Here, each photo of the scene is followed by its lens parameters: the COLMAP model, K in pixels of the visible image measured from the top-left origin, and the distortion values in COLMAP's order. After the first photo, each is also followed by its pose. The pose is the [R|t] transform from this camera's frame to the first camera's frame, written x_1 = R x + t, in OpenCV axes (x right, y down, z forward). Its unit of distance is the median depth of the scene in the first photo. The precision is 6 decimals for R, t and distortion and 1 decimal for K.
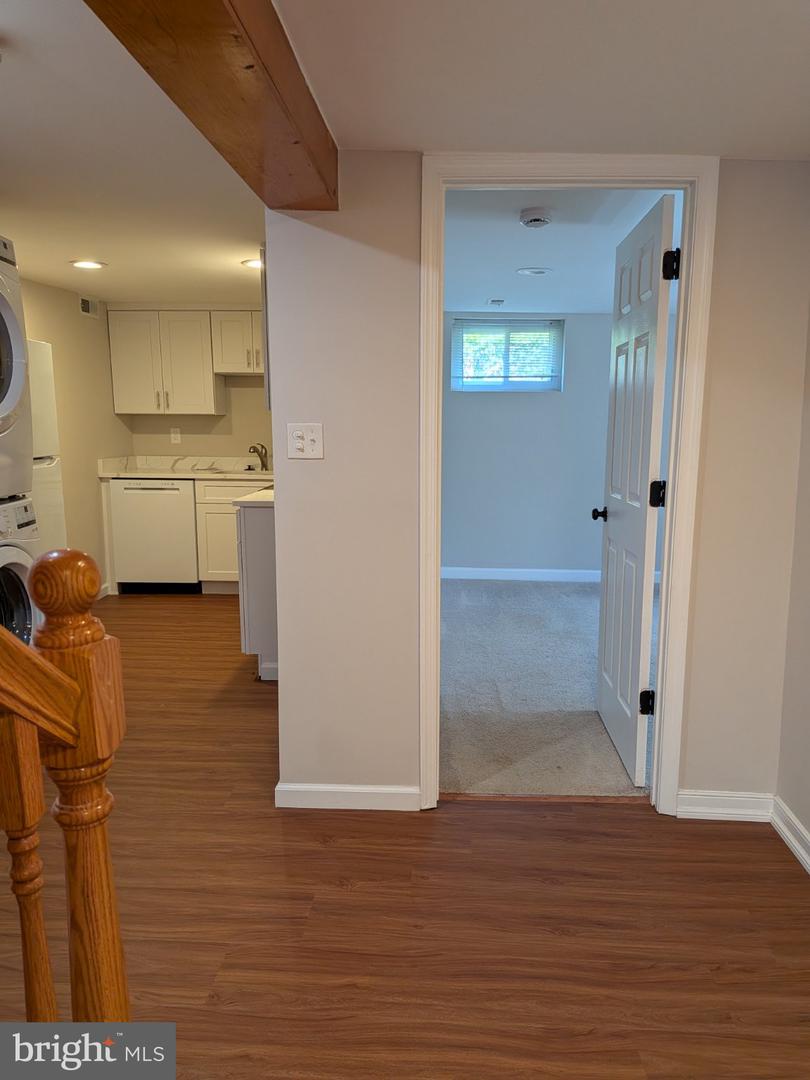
lens RADIAL K [[777.9, 0, 424.3], [0, 777.9, 556.2], [0, 0, 1]] dist [0.048200, -0.014446]
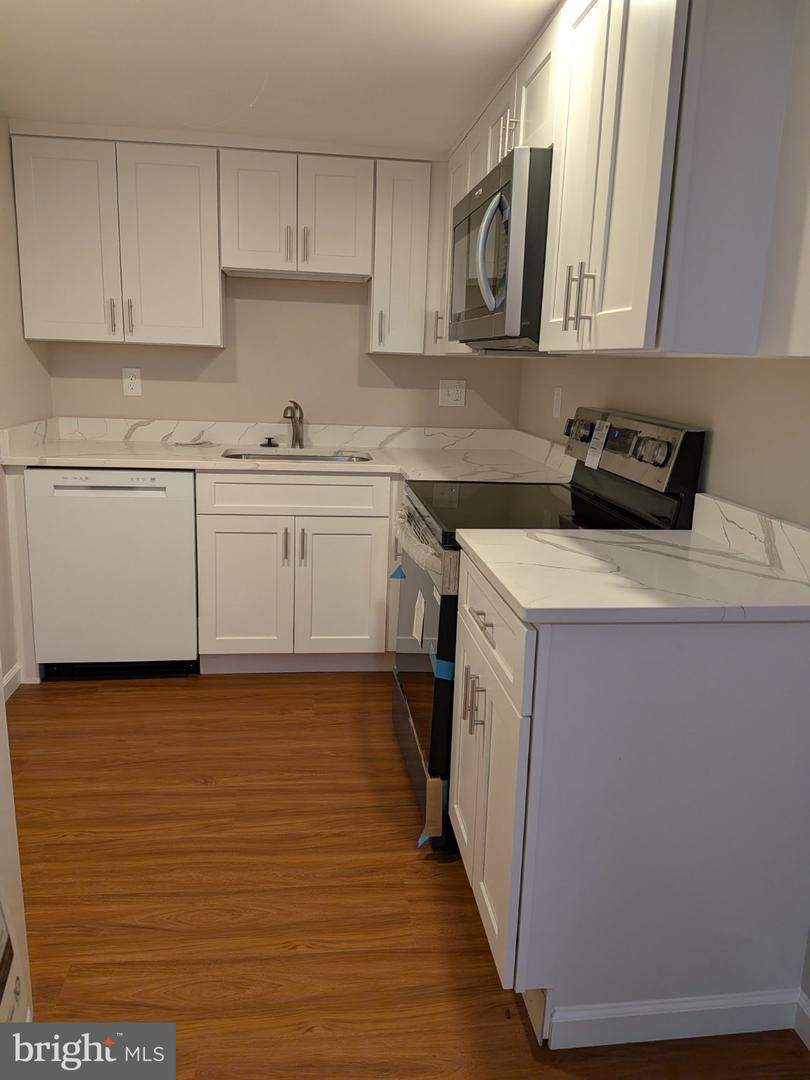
lens RADIAL K [[770.9, 0, 395.8], [0, 770.9, 532.8], [0, 0, 1]] dist [0.023275, -0.033062]
pose [[0.985369, -0.006918, 0.170292, -0.244611], [-0.001886, 0.998672, 0.051482, -0.081453], [-0.170422, -0.051050, 0.984048, 0.453168]]
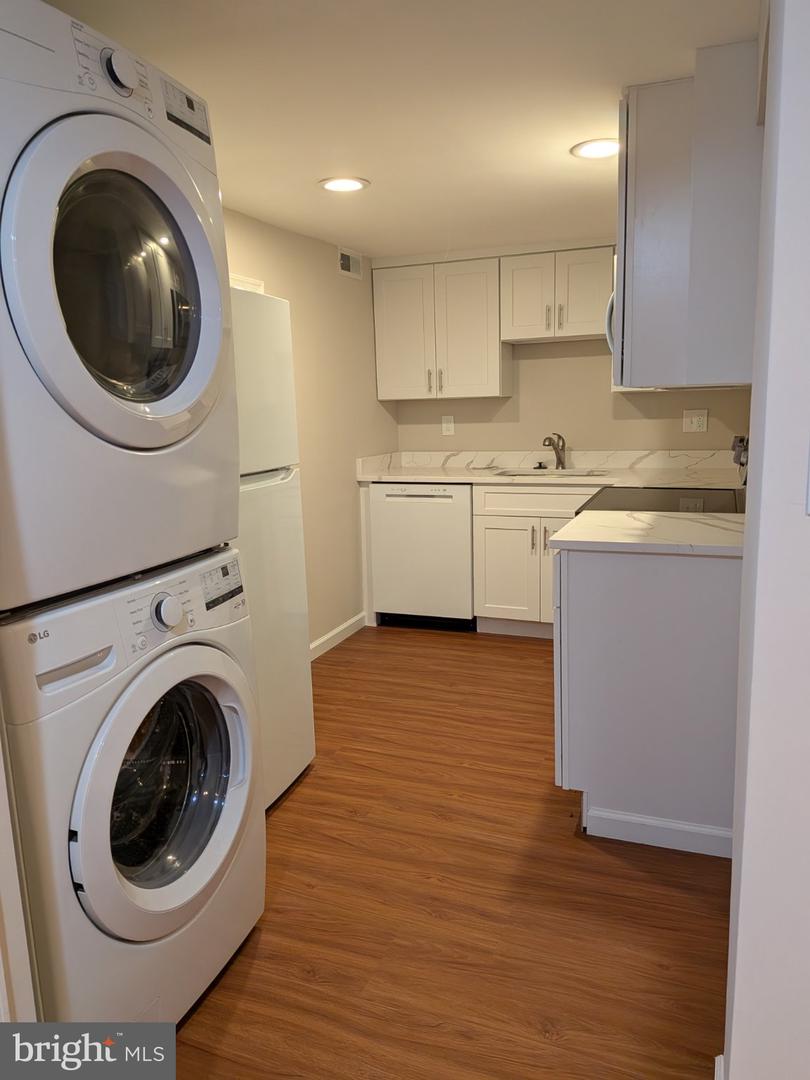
lens RADIAL K [[770.9, 0, 410.7], [0, 770.9, 549.2], [0, 0, 1]] dist [0.023275, -0.033062]
pose [[0.943571, 0.028354, -0.329953, -0.100245], [-0.022132, 0.999500, 0.022600, -0.049526], [0.330429, -0.014023, 0.943727, 0.270100]]
